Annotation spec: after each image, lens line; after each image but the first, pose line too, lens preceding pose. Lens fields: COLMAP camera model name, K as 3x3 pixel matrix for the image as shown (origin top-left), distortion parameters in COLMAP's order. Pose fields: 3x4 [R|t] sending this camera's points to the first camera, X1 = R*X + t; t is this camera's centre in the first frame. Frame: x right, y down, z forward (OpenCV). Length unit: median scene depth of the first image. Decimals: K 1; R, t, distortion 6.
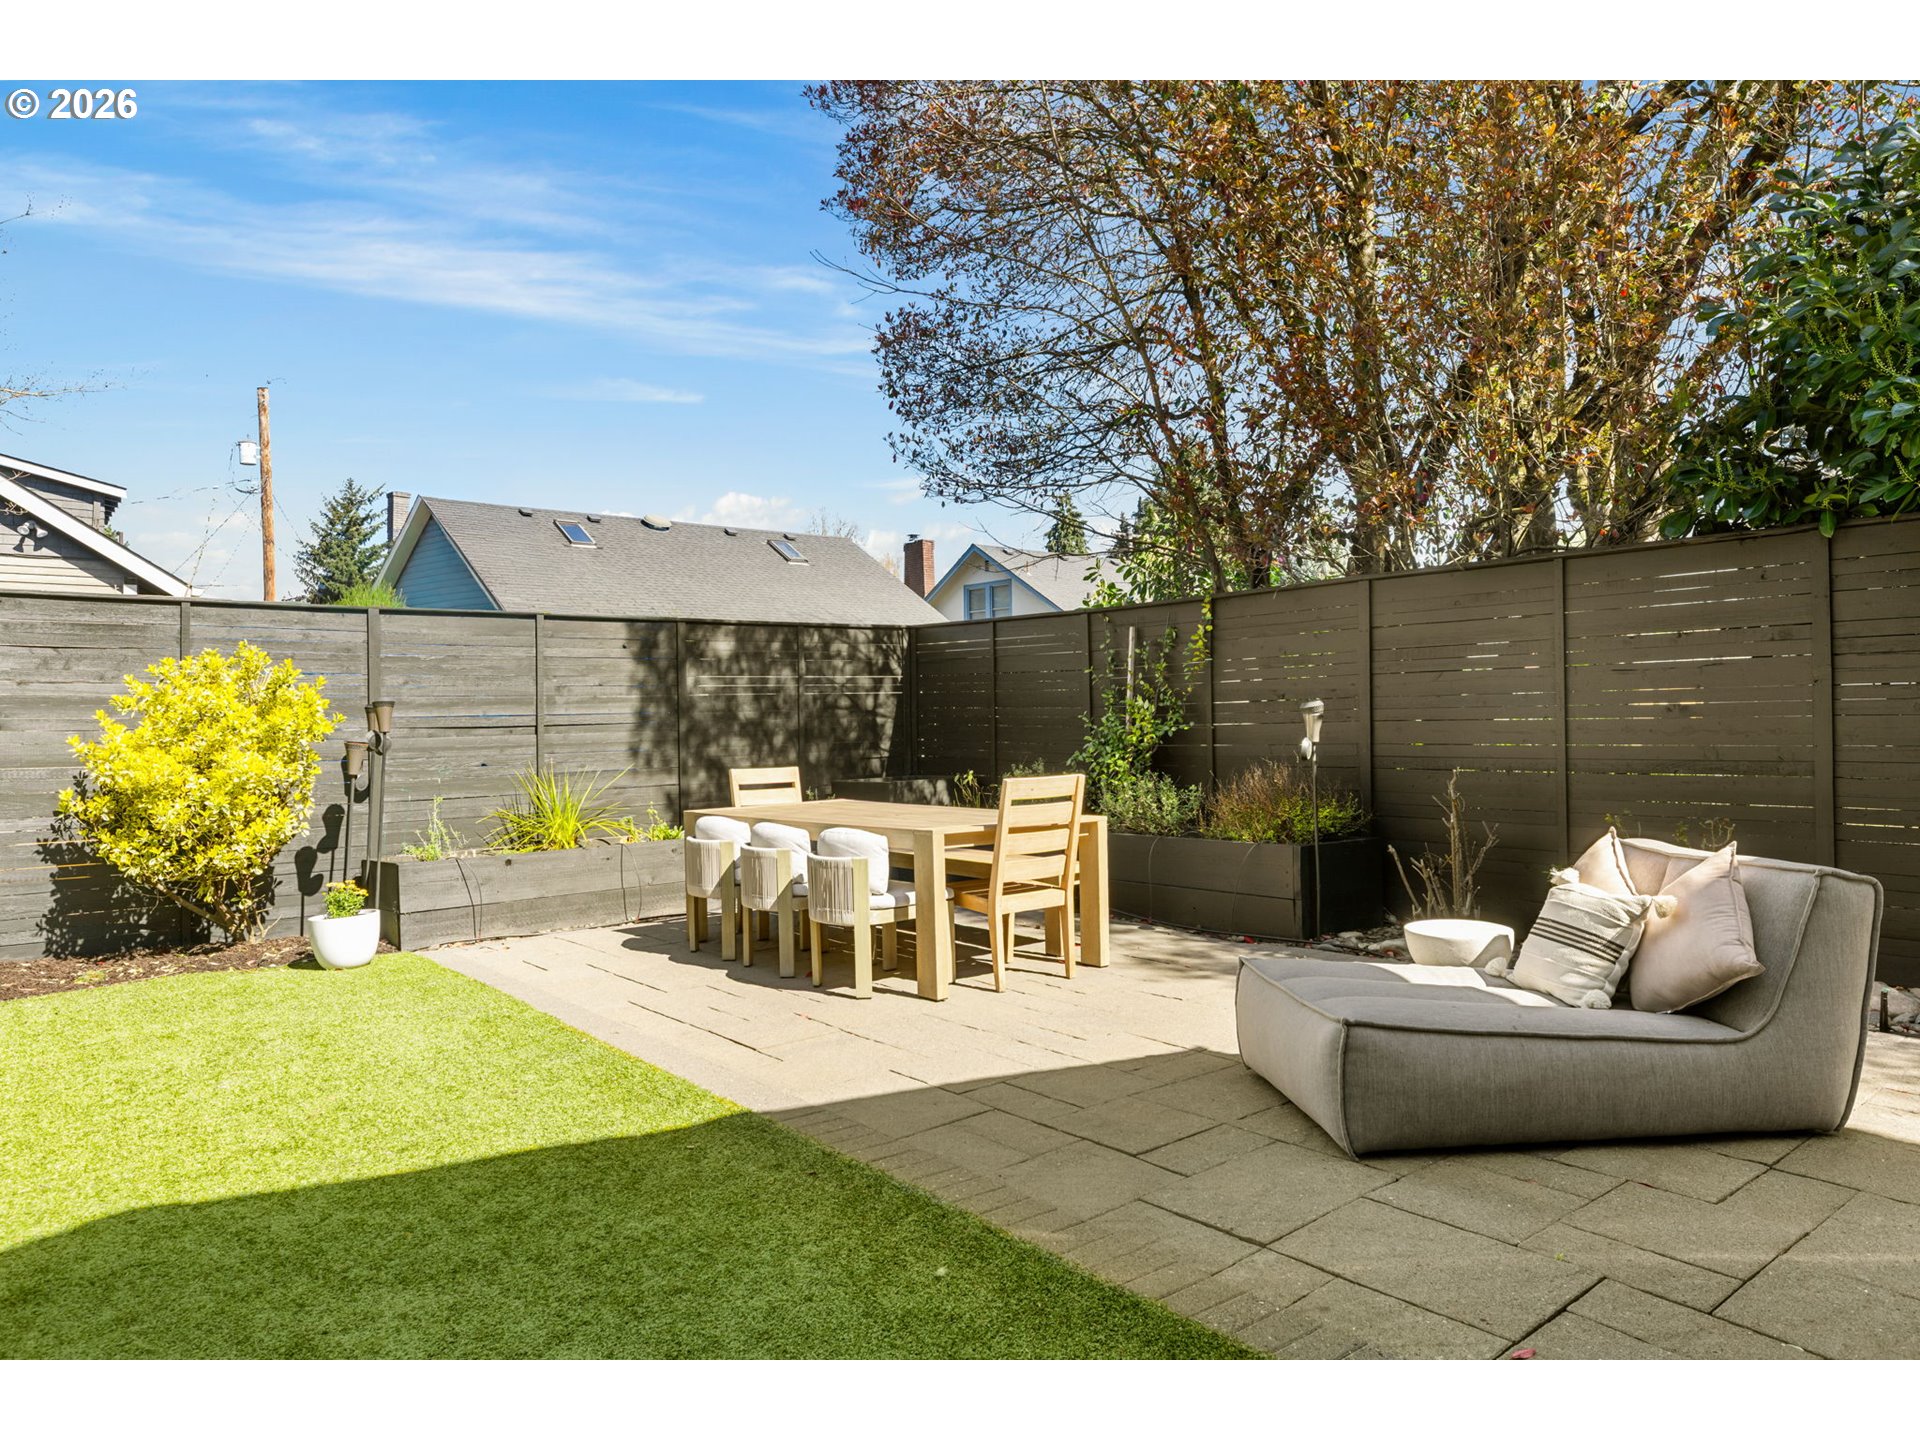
lens RADIAL K [[1236.0, 0, 964.3], [0, 1236.0, 723.7], [0, 0, 1]] dist [0.022872, -0.005329]
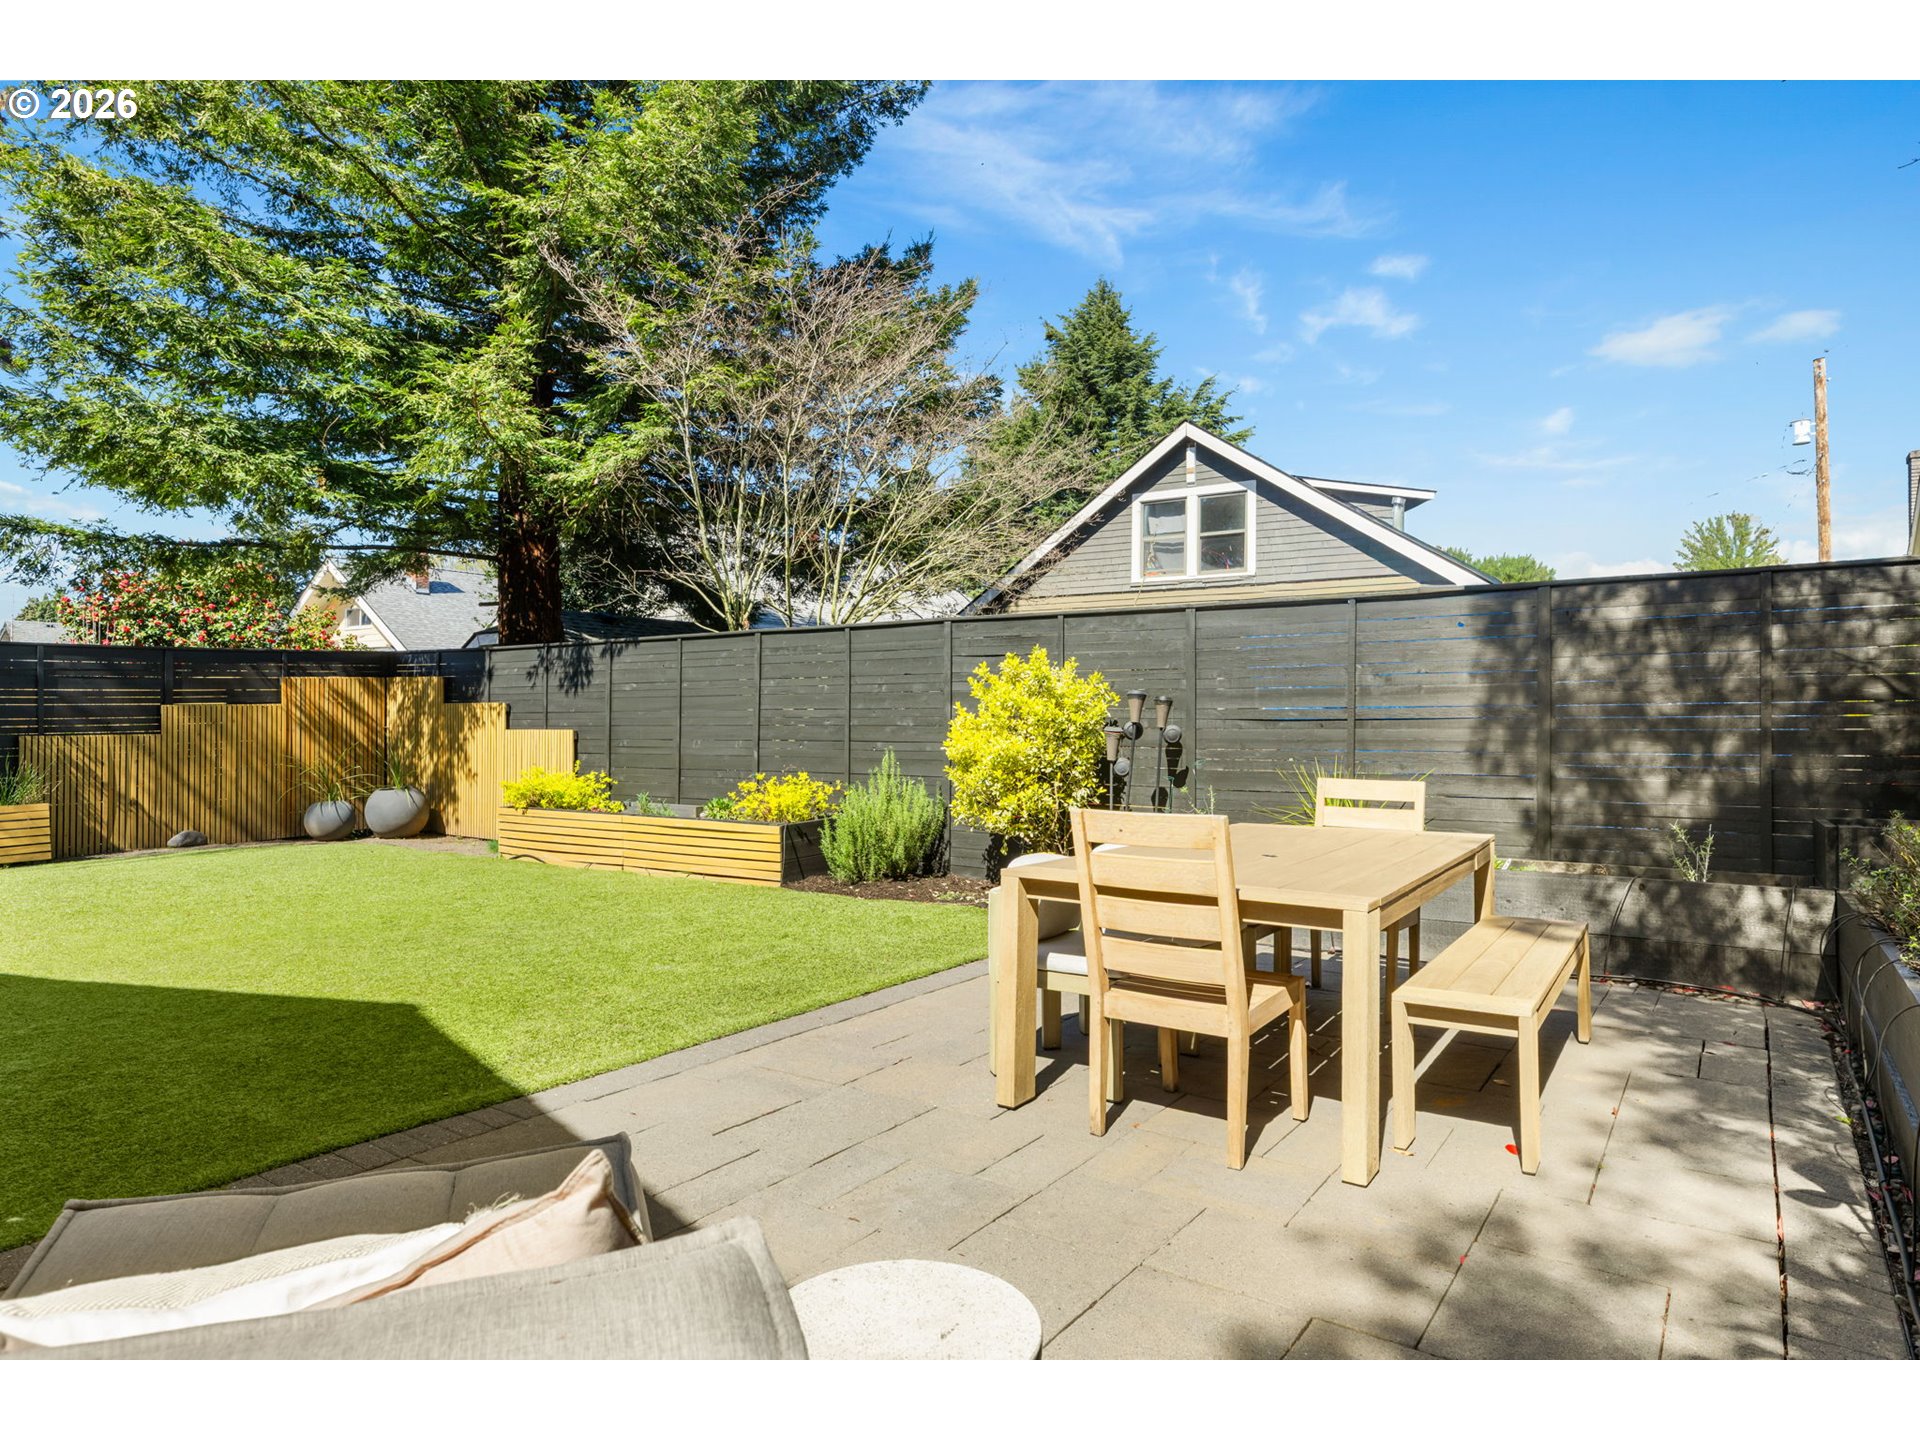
lens RADIAL K [[1172.8, 0, 964.1], [0, 1172.8, 715.3], [0, 0, 1]] dist [-0.006198, -0.001130]
pose [[0.278644, 0.012424, -0.960314, 0.403388], [-0.010818, 0.999893, 0.009797, -0.006892], [0.960334, 0.007659, 0.278749, 0.503482]]
